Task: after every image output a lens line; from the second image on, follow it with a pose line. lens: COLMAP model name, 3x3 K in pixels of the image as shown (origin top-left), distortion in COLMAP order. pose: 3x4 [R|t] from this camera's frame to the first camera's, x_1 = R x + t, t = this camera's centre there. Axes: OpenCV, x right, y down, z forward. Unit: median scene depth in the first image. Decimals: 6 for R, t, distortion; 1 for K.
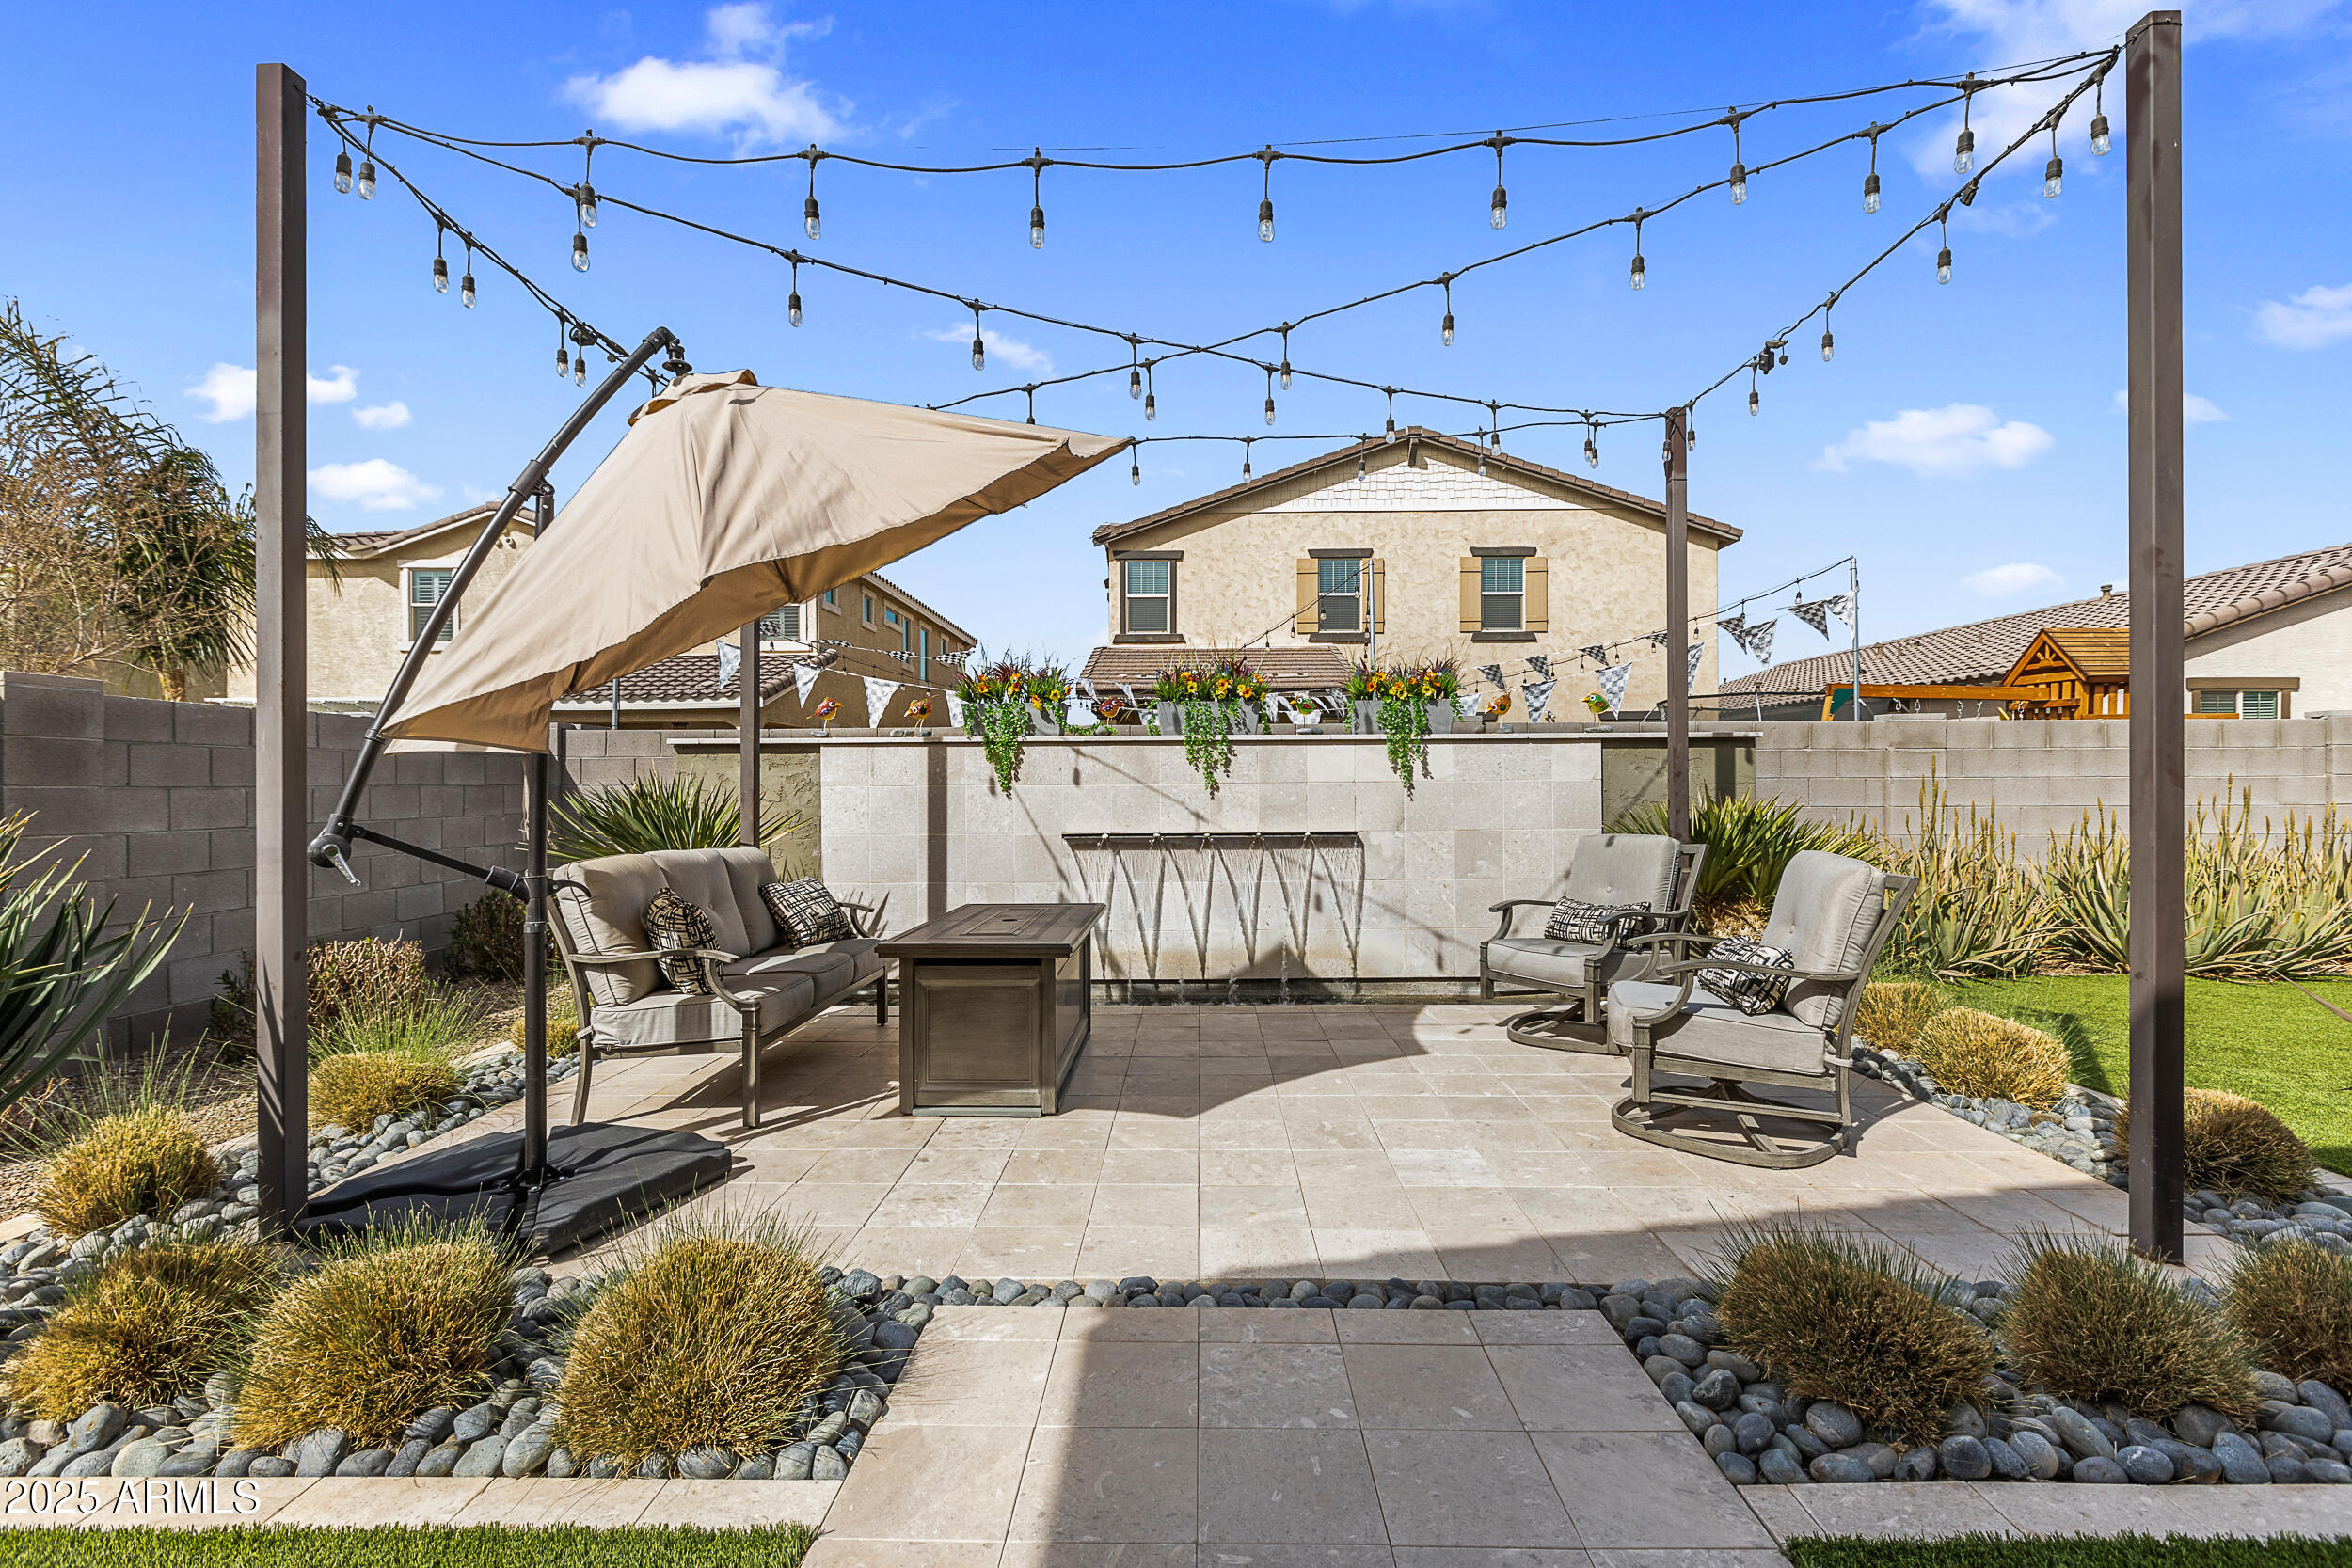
lens RADIAL K [[1060.4, 0, 1177.2], [0, 1060.4, 792.7], [0, 0, 1]] dist [0.001774, -0.000250]
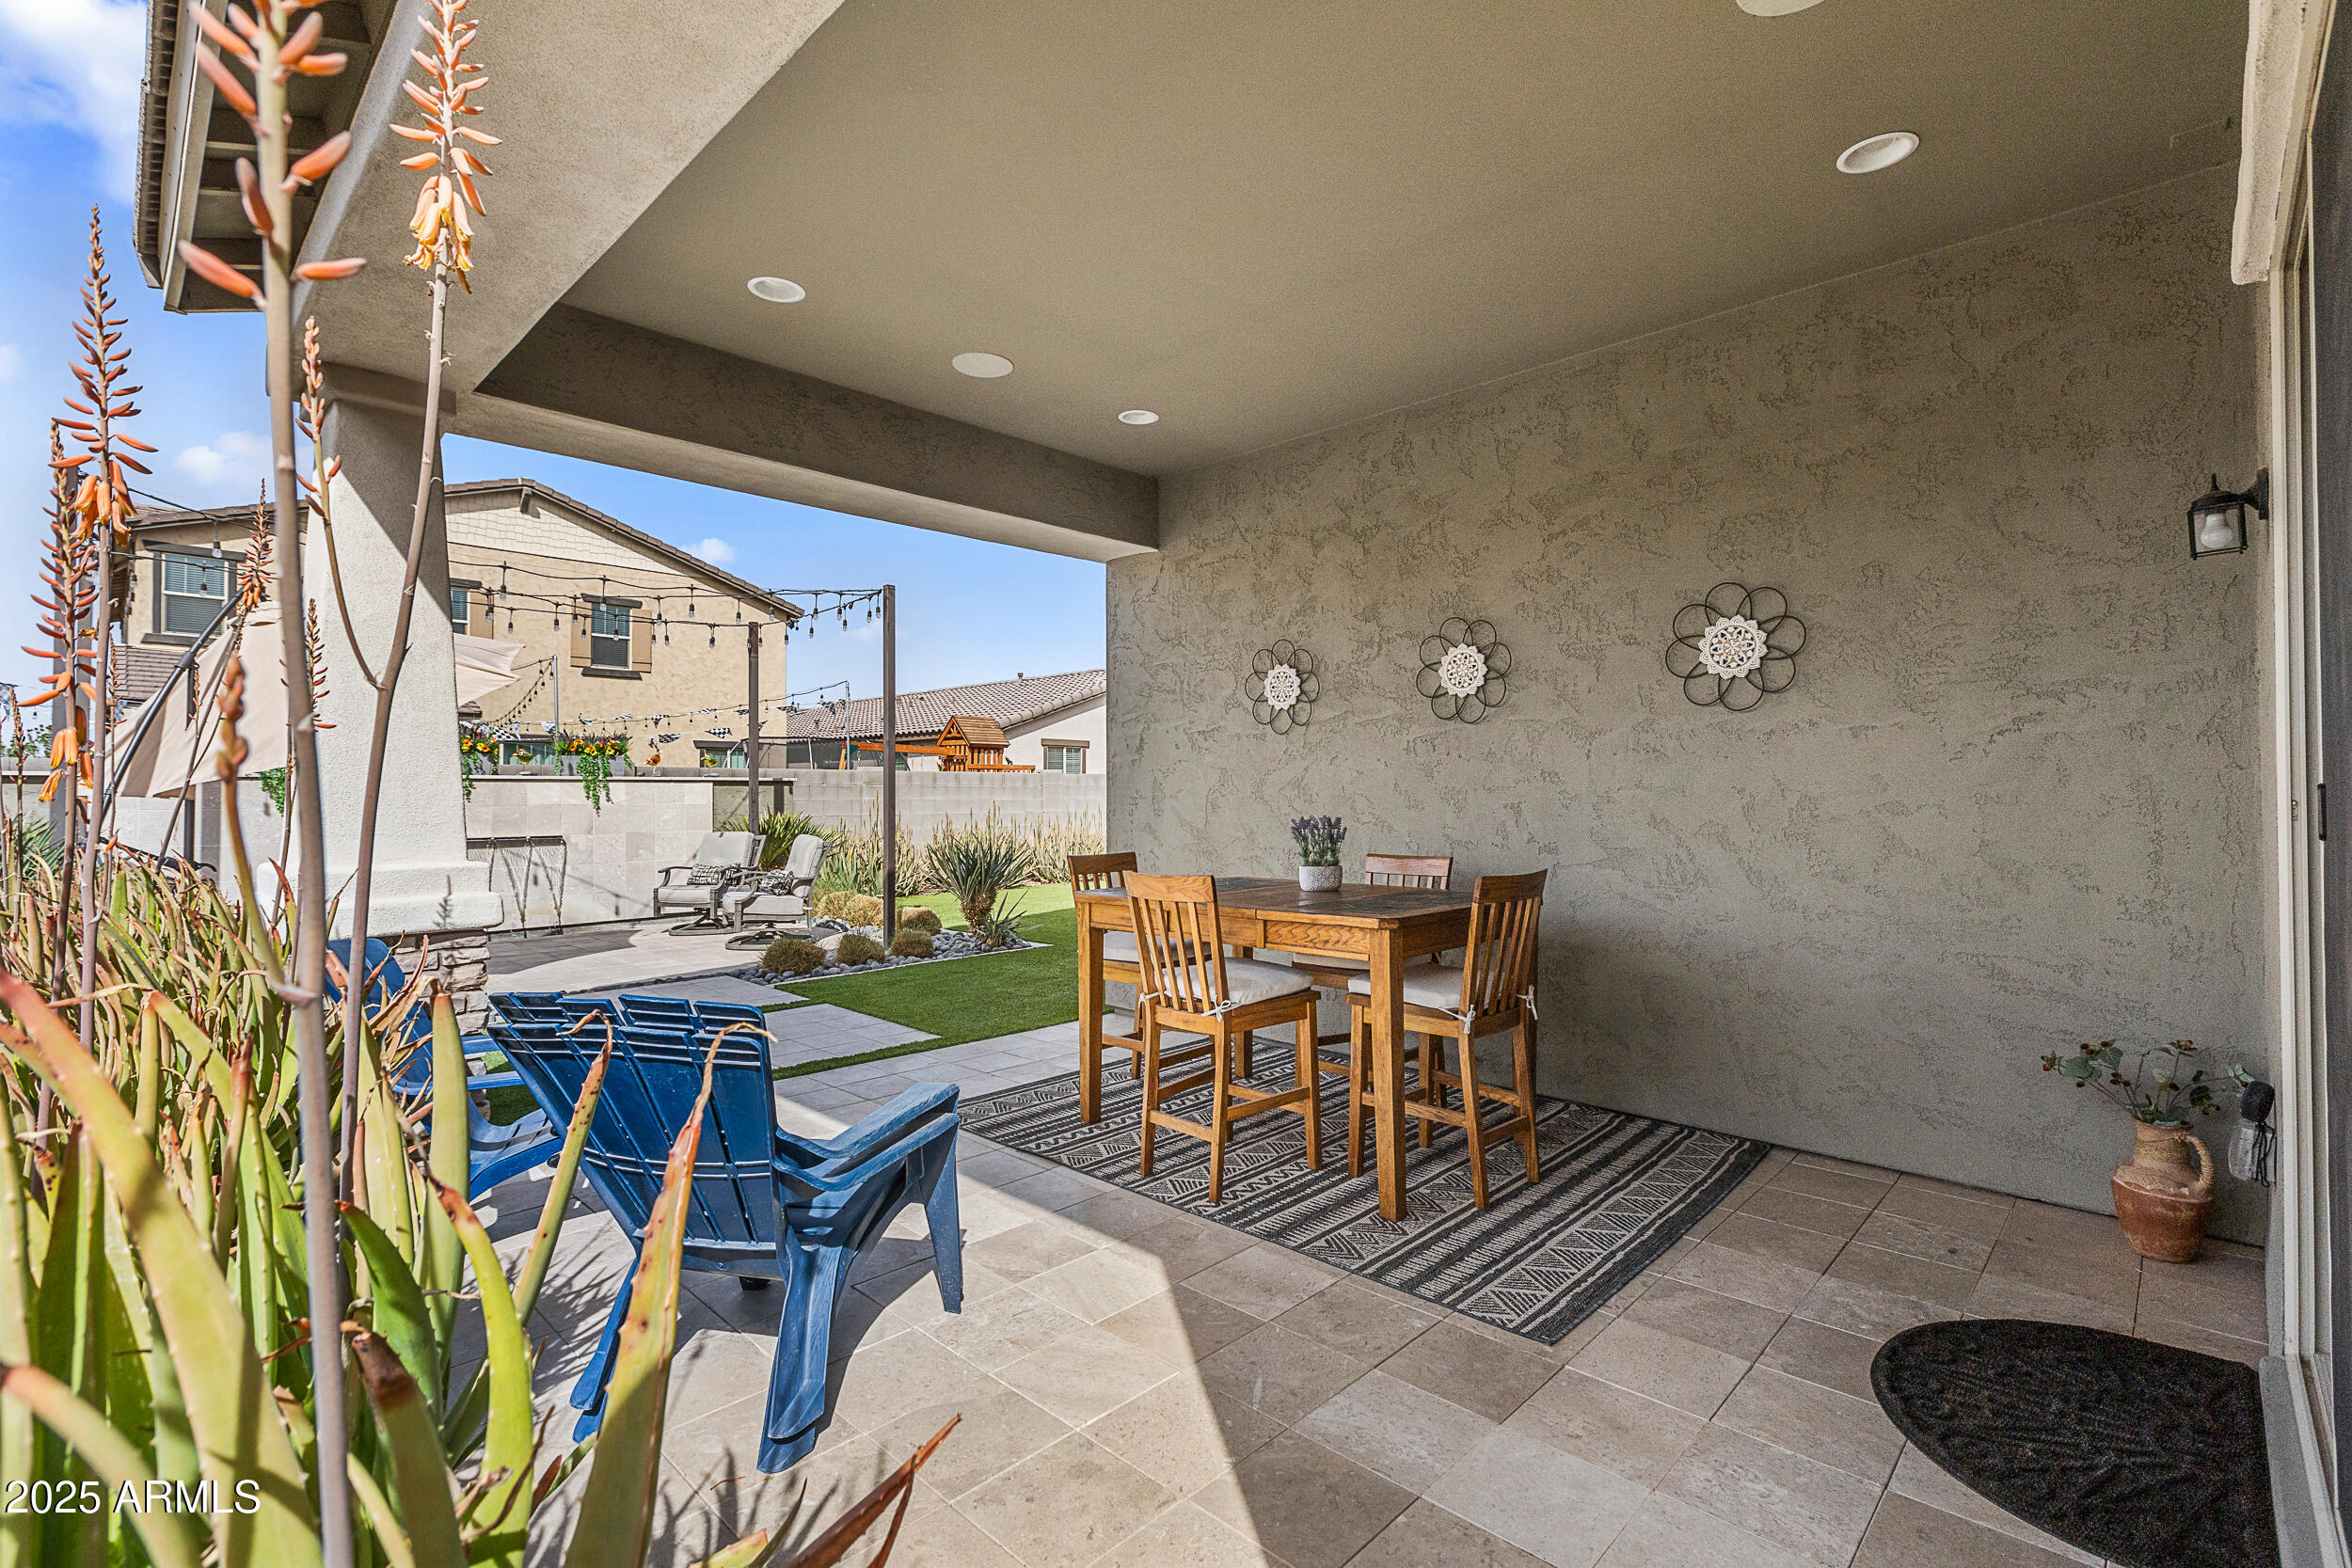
lens RADIAL K [[1060.4, 0, 1183.3], [0, 1060.4, 782.7], [0, 0, 1]] dist [0.001774, -0.000250]
pose [[0.680879, 0.010937, 0.732314, -0.499949], [0.002218, 0.999853, -0.016995, -0.019188], [-0.732392, 0.013196, 0.680755, -1.082400]]
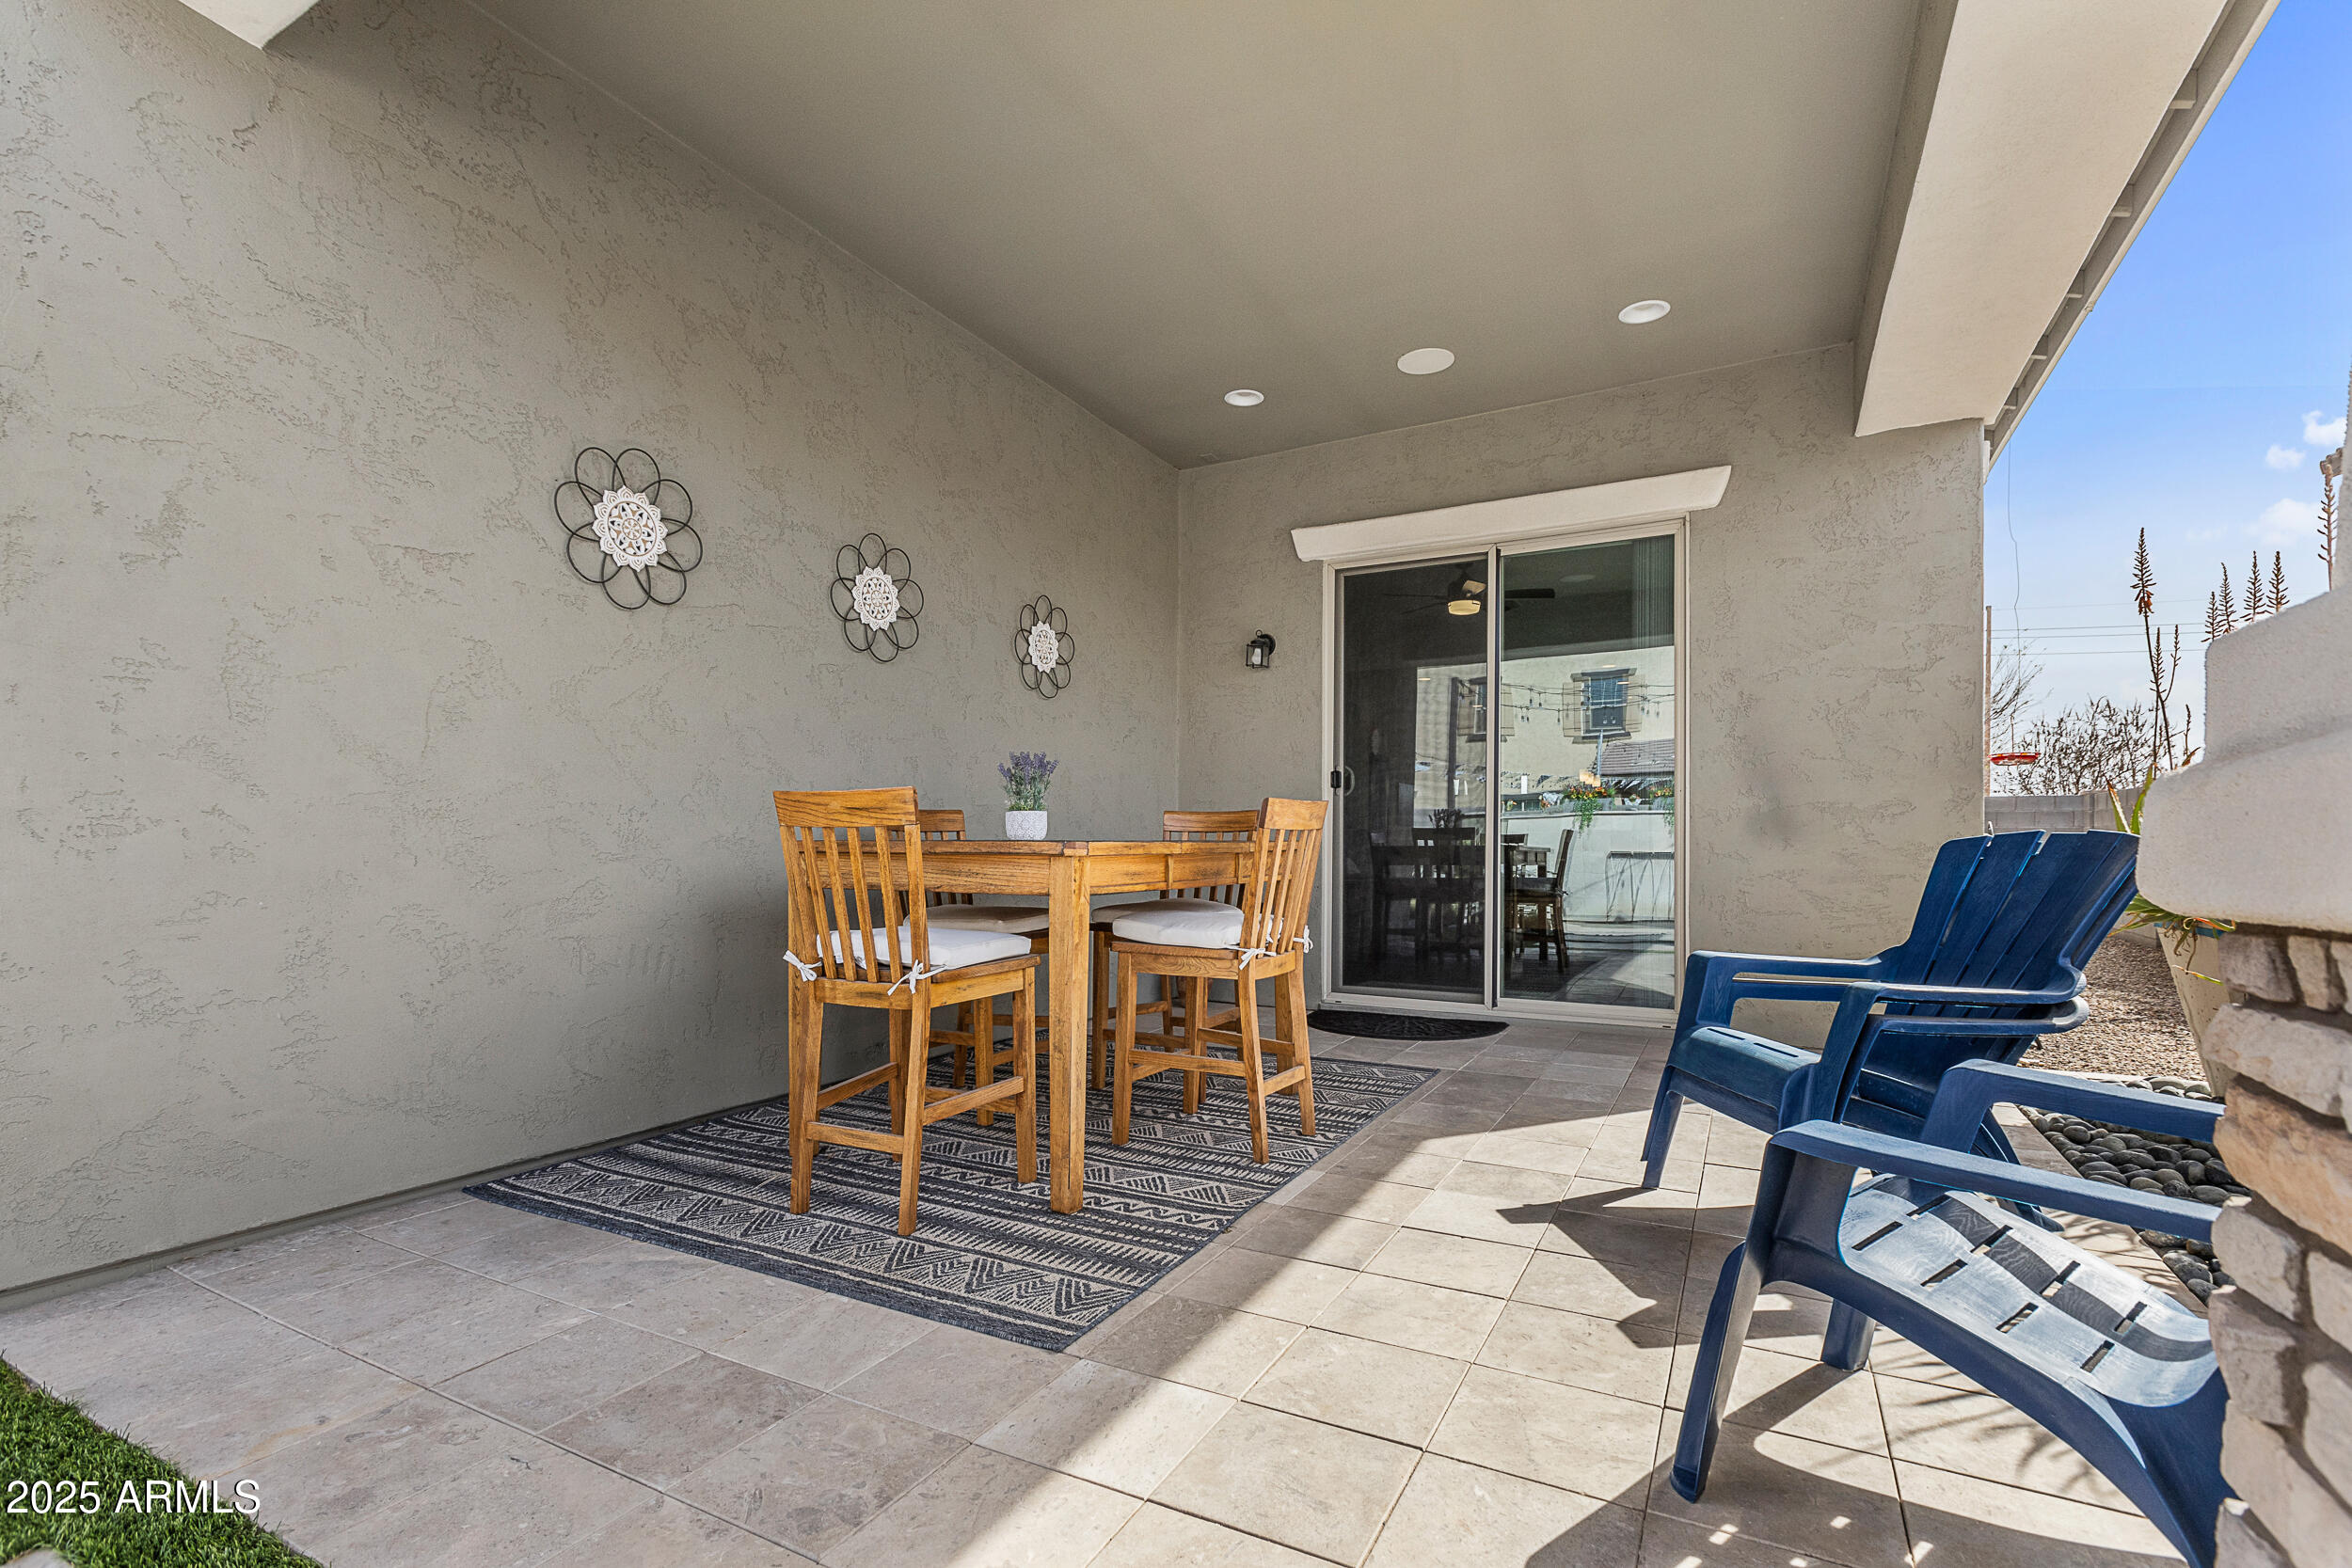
lens RADIAL K [[1060.4, 0, 1183.2], [0, 1060.4, 843.3], [0, 0, 1]] dist [0.001774, -0.000250]
pose [[-0.887166, 0.004844, 0.461425, 0.740620], [0.005274, 0.999986, -0.000358, 0.311749], [-0.461421, 0.002116, -0.887179, 3.723722]]
